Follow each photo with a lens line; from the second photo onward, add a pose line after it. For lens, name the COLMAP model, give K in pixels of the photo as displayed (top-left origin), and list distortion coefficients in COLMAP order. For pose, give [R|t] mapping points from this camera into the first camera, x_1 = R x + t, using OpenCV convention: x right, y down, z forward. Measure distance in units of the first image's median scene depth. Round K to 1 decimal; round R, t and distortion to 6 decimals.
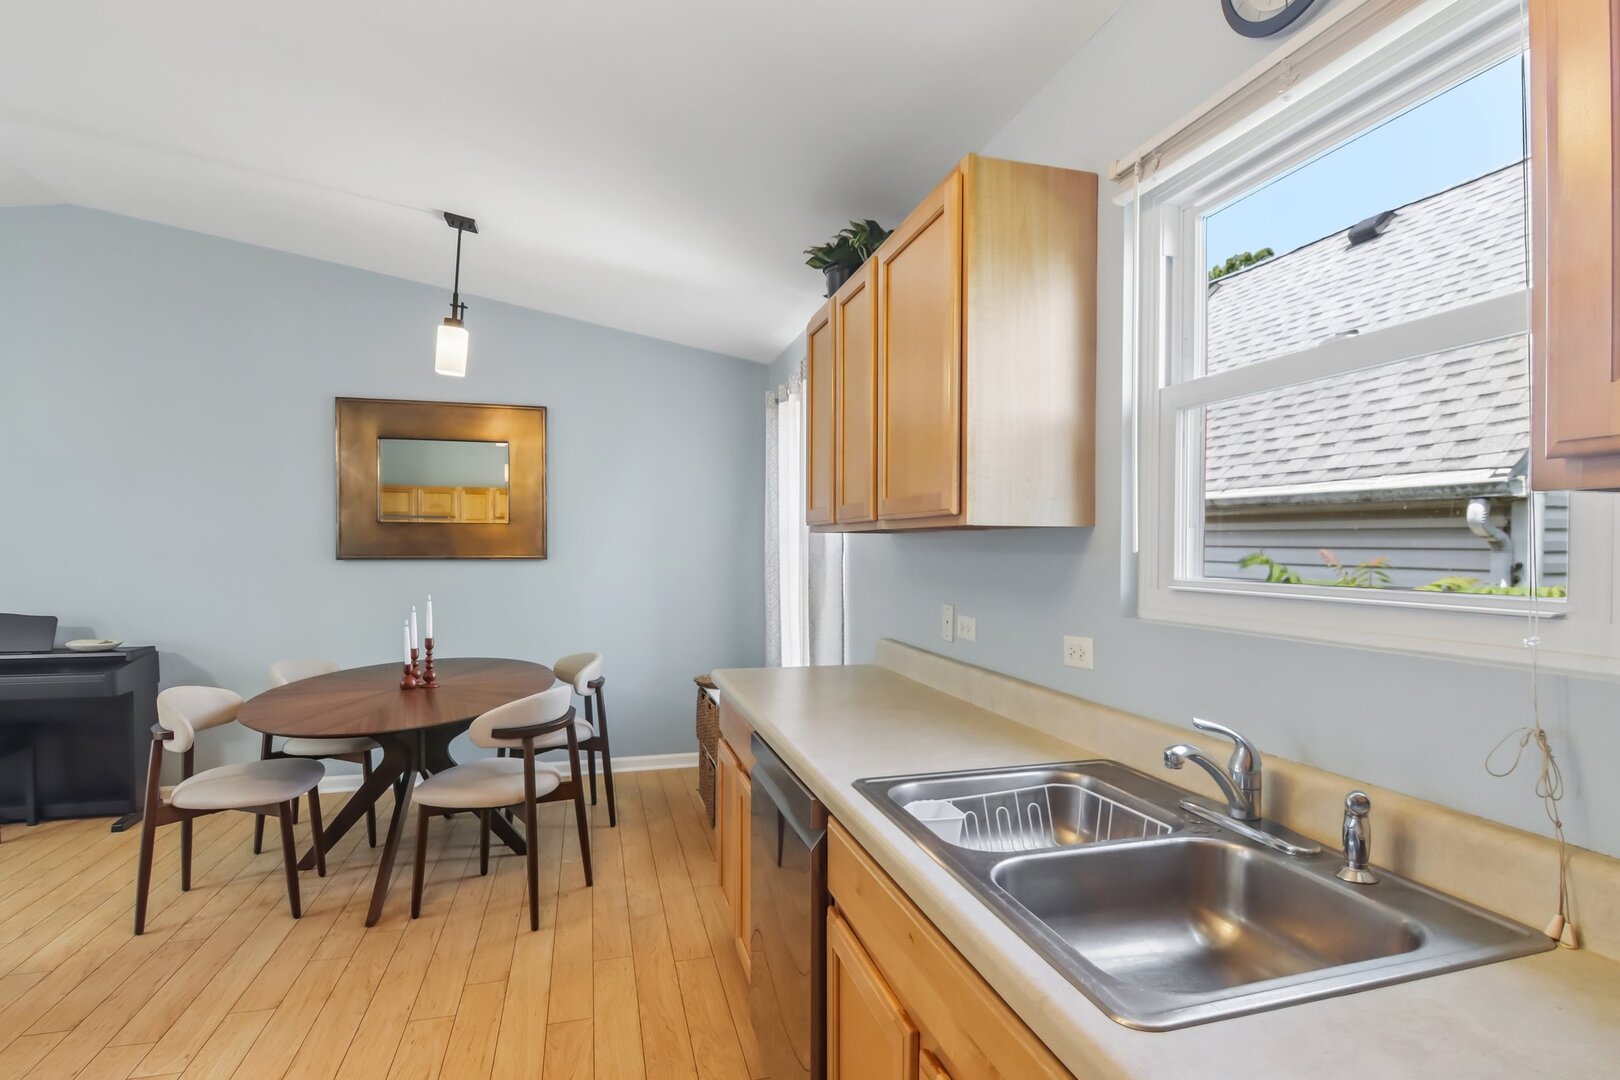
lens RADIAL K [[839.0, 0, 814.6], [0, 839.0, 551.9], [0, 0, 1]] dist [-0.001696, -0.000381]
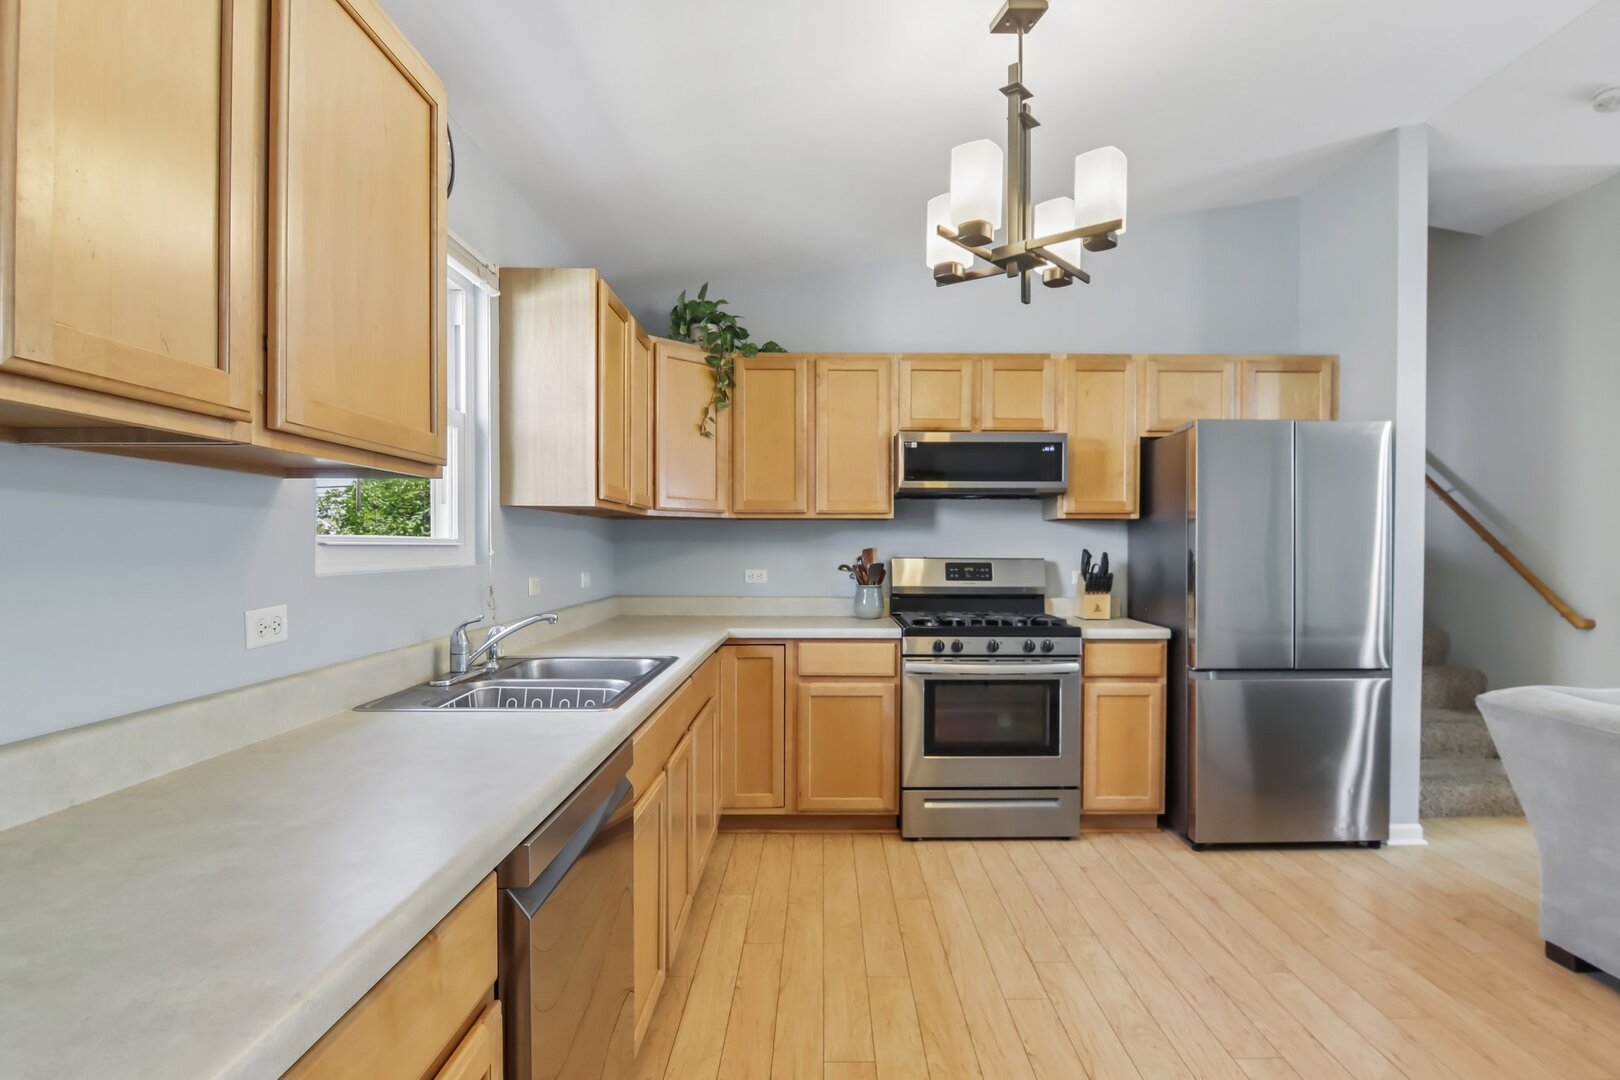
lens RADIAL K [[839.0, 0, 814.6], [0, 839.0, 551.9], [0, 0, 1]] dist [-0.001696, -0.000381]
pose [[-0.963703, -0.006786, 0.266889, -0.414752], [-0.003466, 0.999911, 0.012907, 0.033062], [-0.266953, 0.011513, -0.963641, 1.614360]]
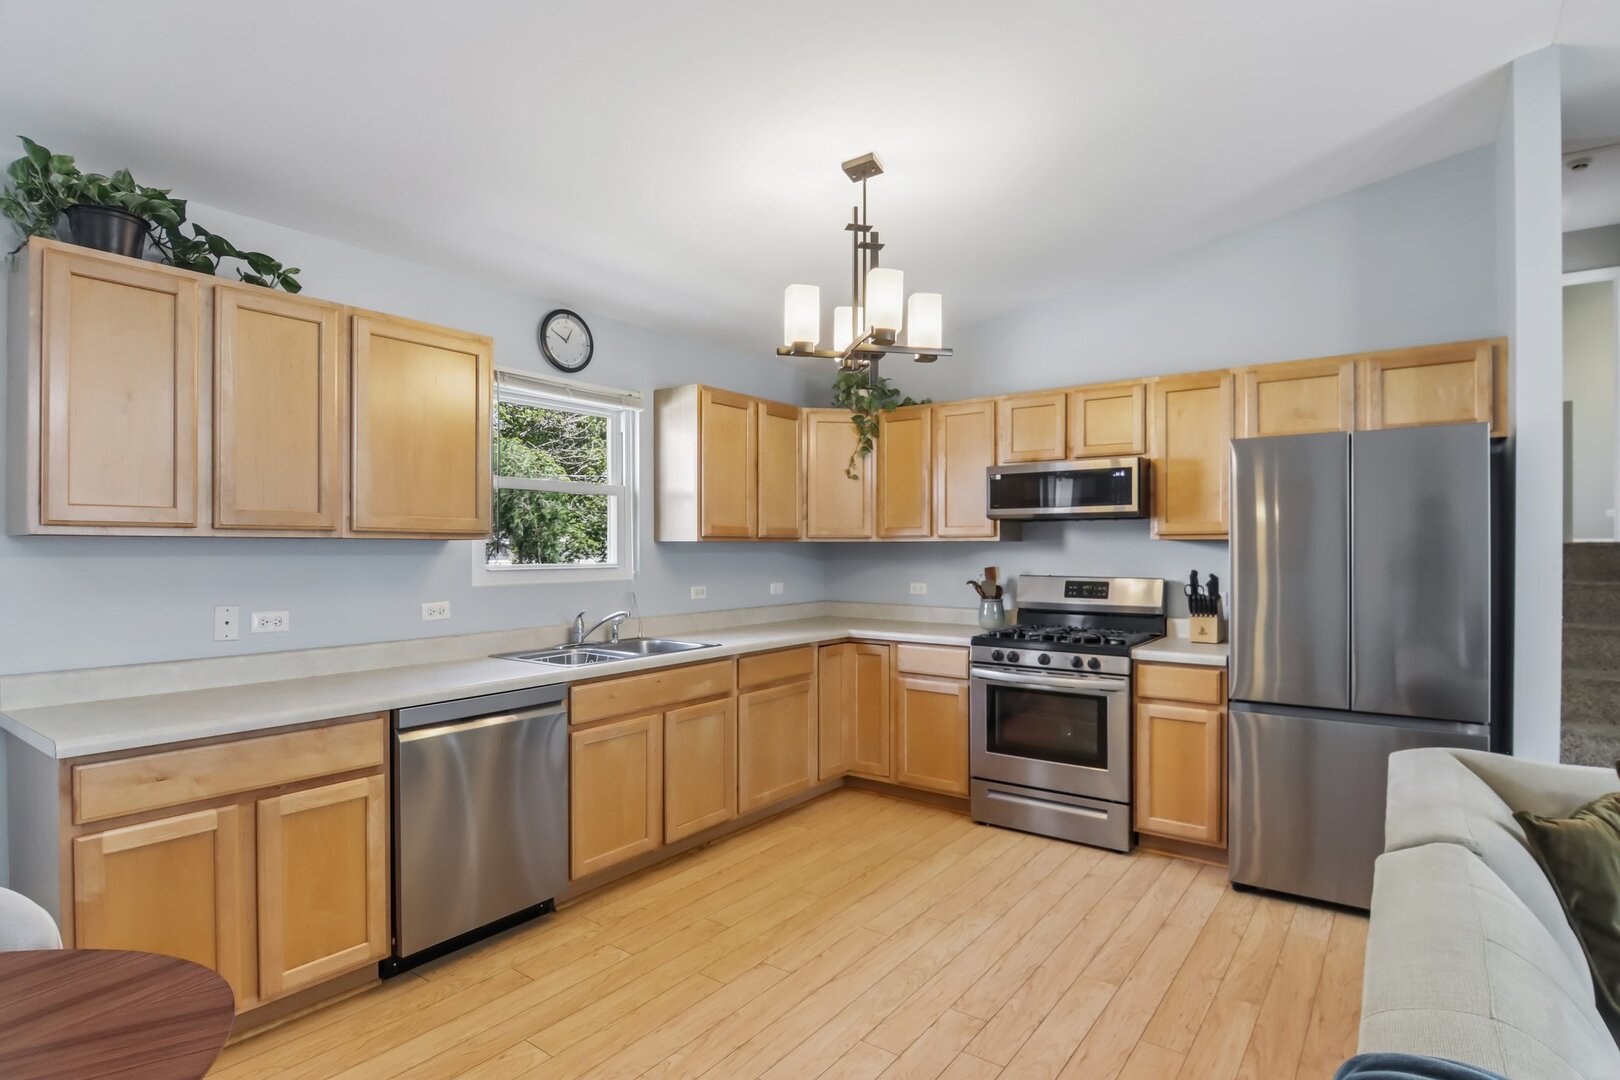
lens RADIAL K [[813.8, 0, 810.0], [0, 813.8, 540.0], [0, 0, 1]] dist [-0.000686, -0.000366]
pose [[-0.612520, 0.004832, 0.790441, -1.460604], [0.004257, 0.999987, -0.002814, -0.019445], [-0.790444, 0.001641, -0.612532, 1.389343]]
